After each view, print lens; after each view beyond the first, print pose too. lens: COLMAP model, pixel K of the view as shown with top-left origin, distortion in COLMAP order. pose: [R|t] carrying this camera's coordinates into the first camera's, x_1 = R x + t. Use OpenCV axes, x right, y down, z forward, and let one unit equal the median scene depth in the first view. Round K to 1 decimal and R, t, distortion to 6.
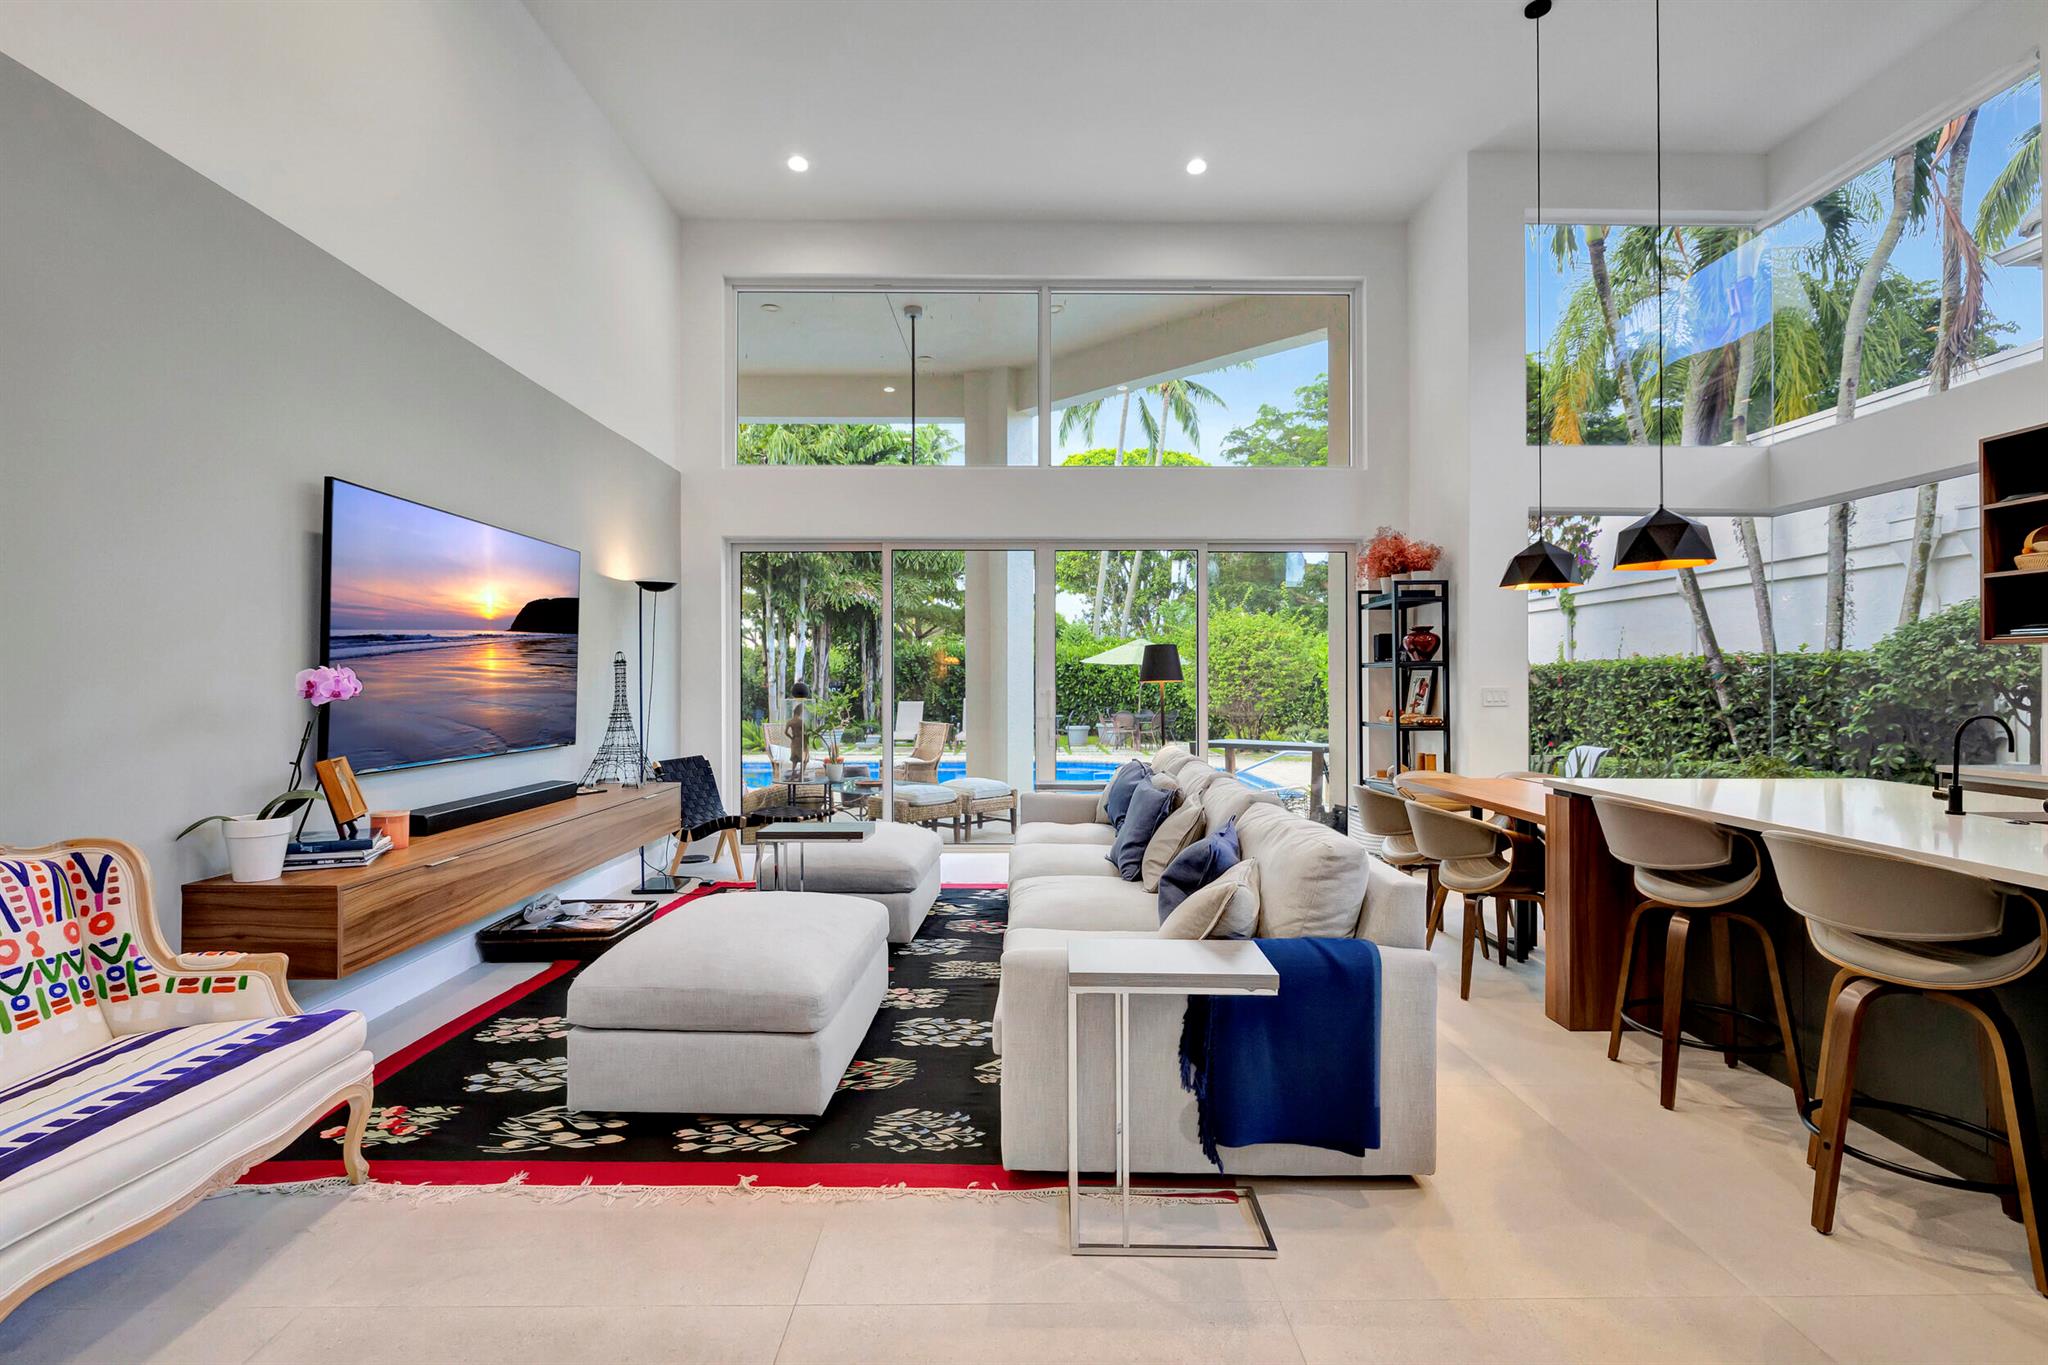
lens RADIAL K [[916.6, 0, 1032.2], [0, 916.6, 678.0], [0, 0, 1]] dist [-0.004271, 0.001012]
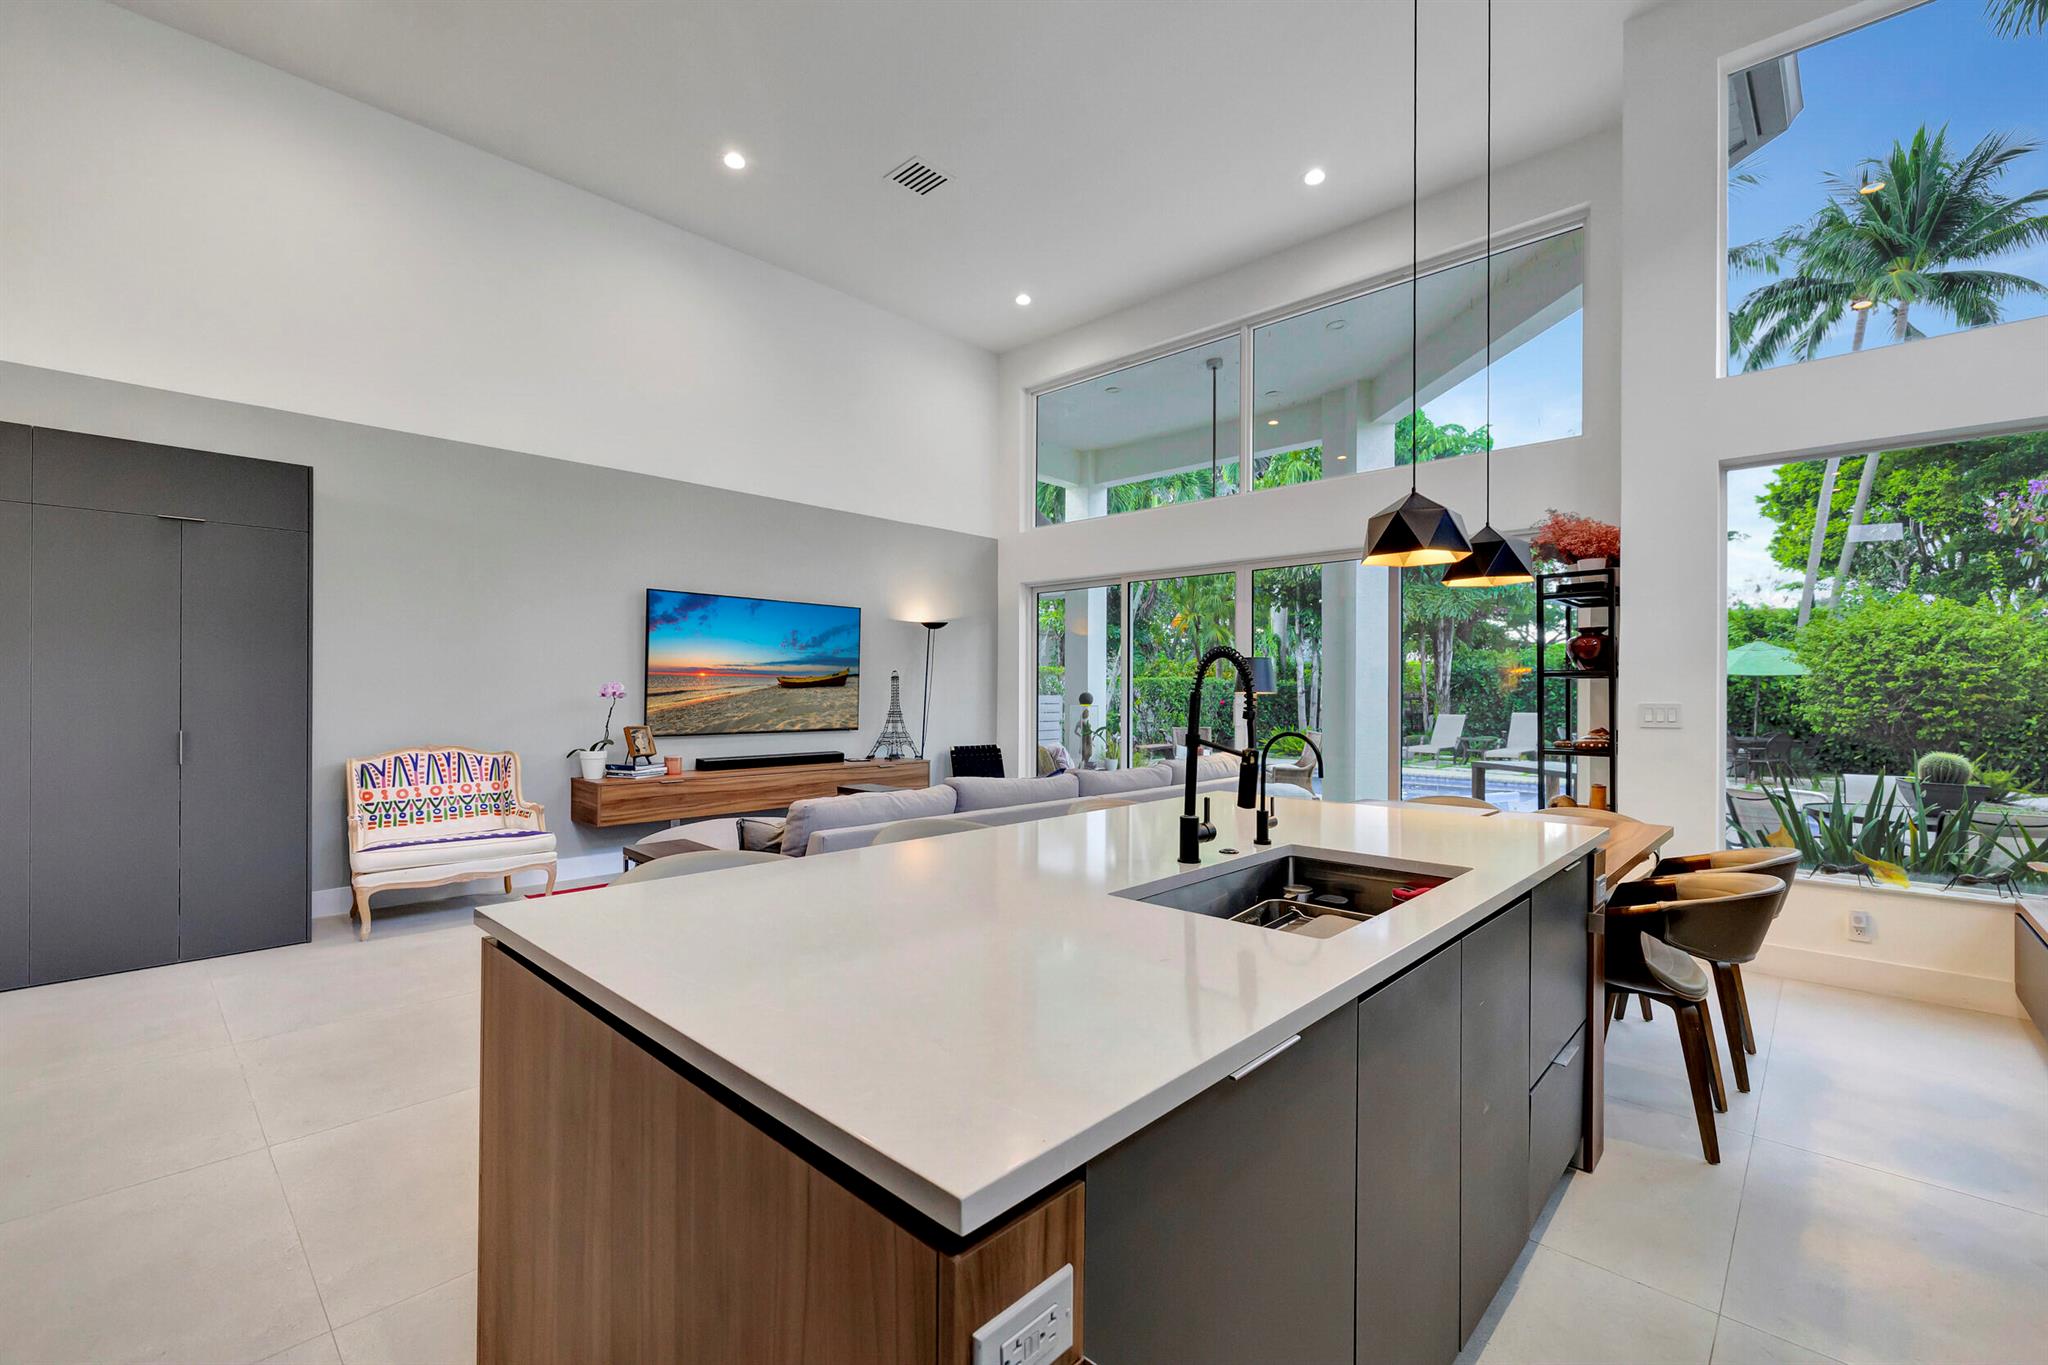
lens RADIAL K [[860.6, 0, 1022.4], [0, 860.6, 687.7], [0, 0, 1]] dist [0.000099, 0.000403]
pose [[0.711567, 0.003348, -0.702611, 1.043673], [-0.004686, 0.999989, 0.000019, -0.002614], [0.702603, 0.003279, 0.711574, 0.197094]]
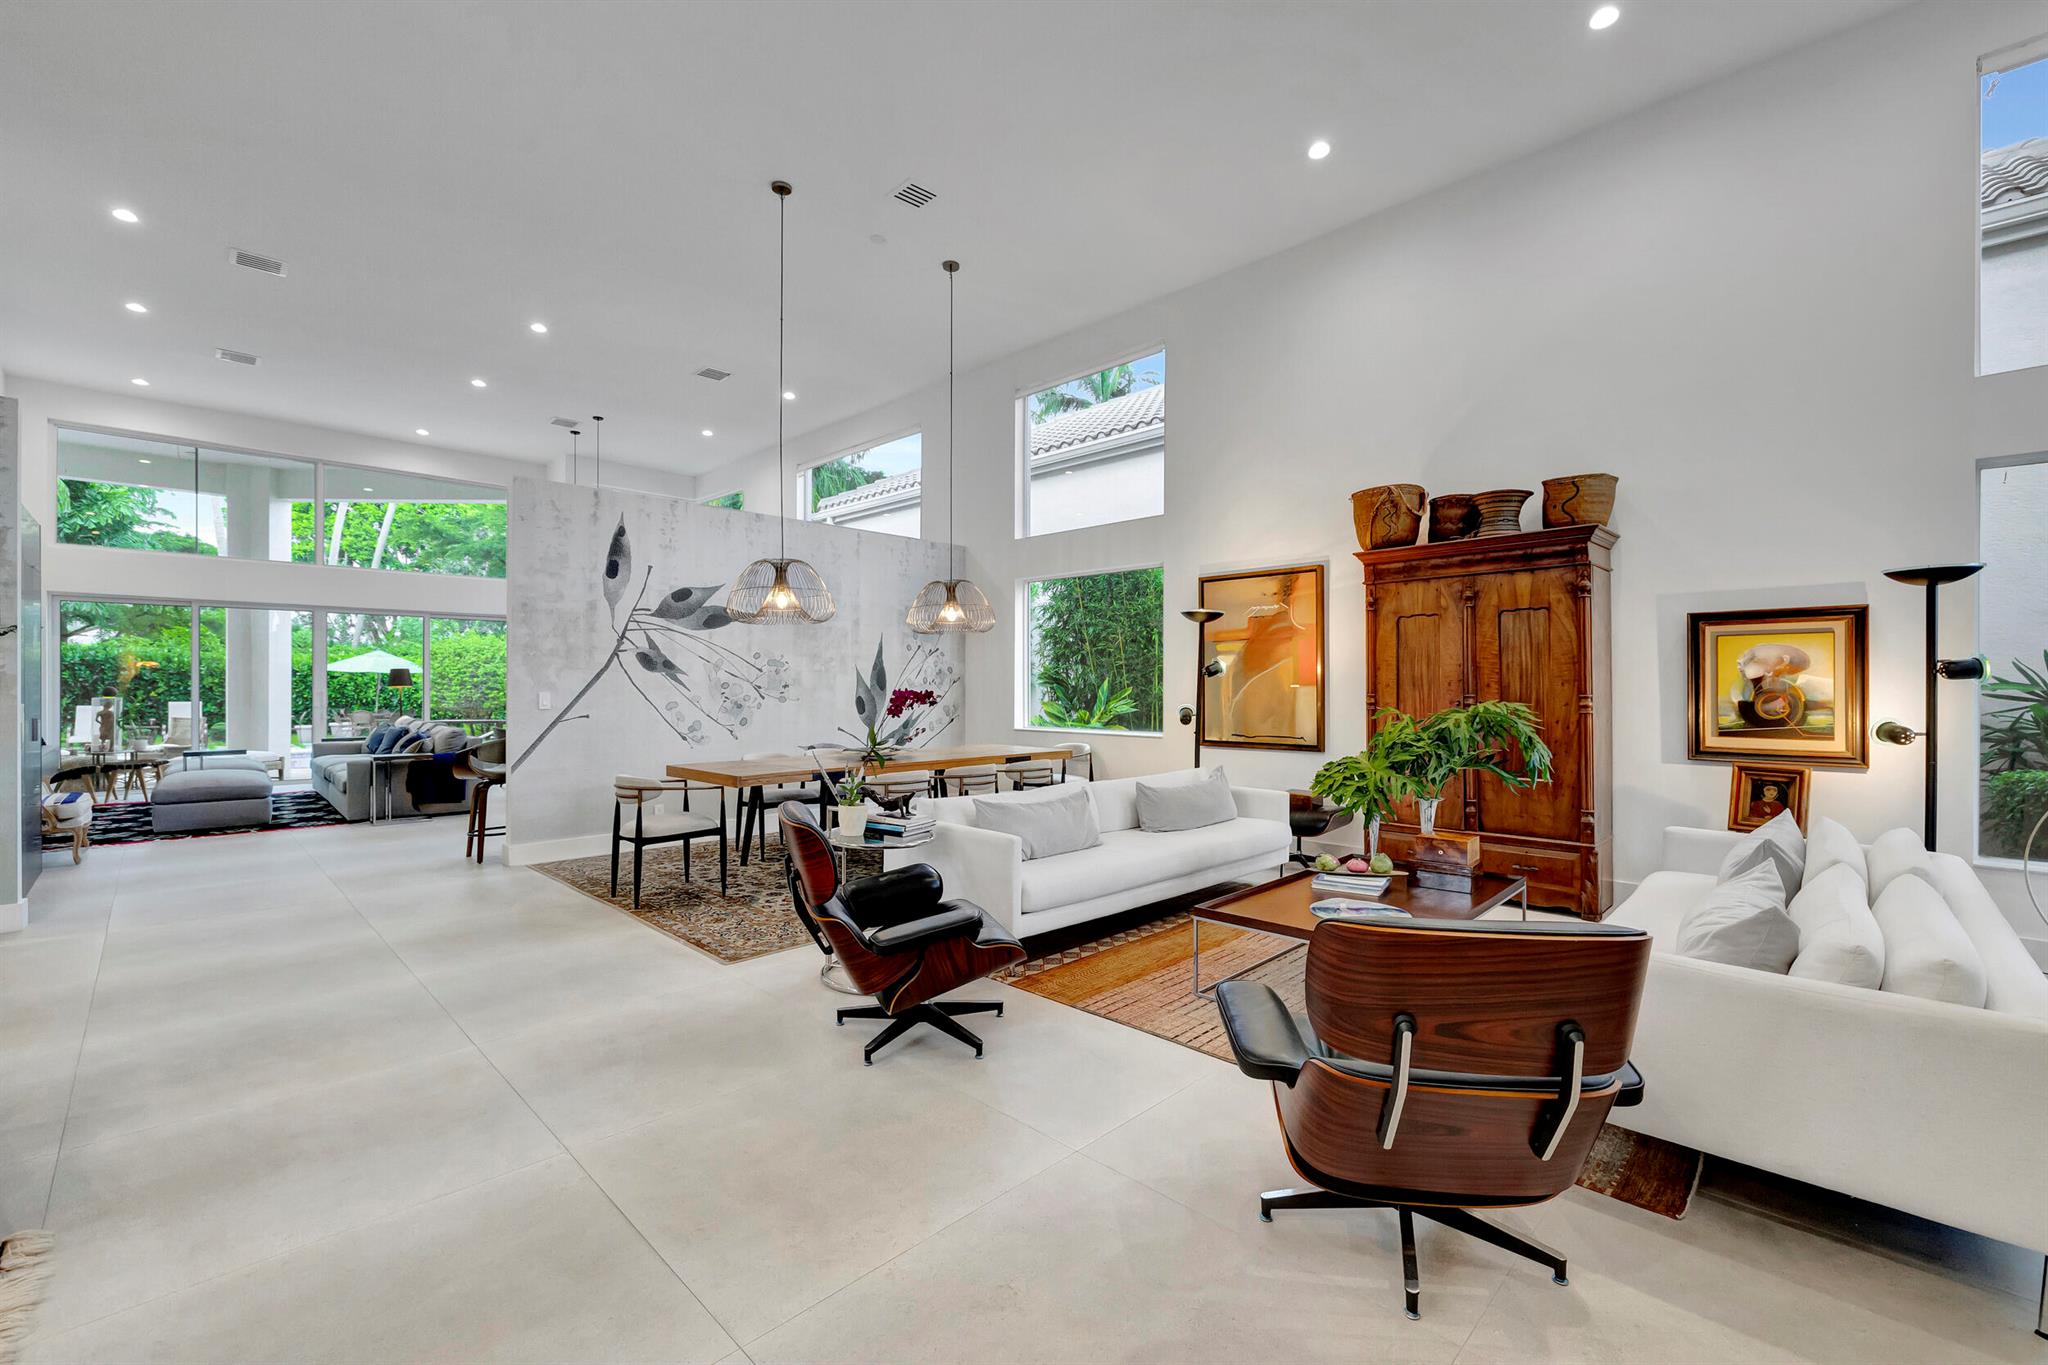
lens RADIAL K [[860.6, 0, 1023.7], [0, 860.6, 688.7], [0, 0, 1]] dist [0.000099, 0.000403]
pose [[0.719012, 0.002553, 0.694993, -0.315219], [-0.006423, 0.999975, 0.002971, -0.010274], [-0.694968, -0.006600, 0.719010, -2.202226]]
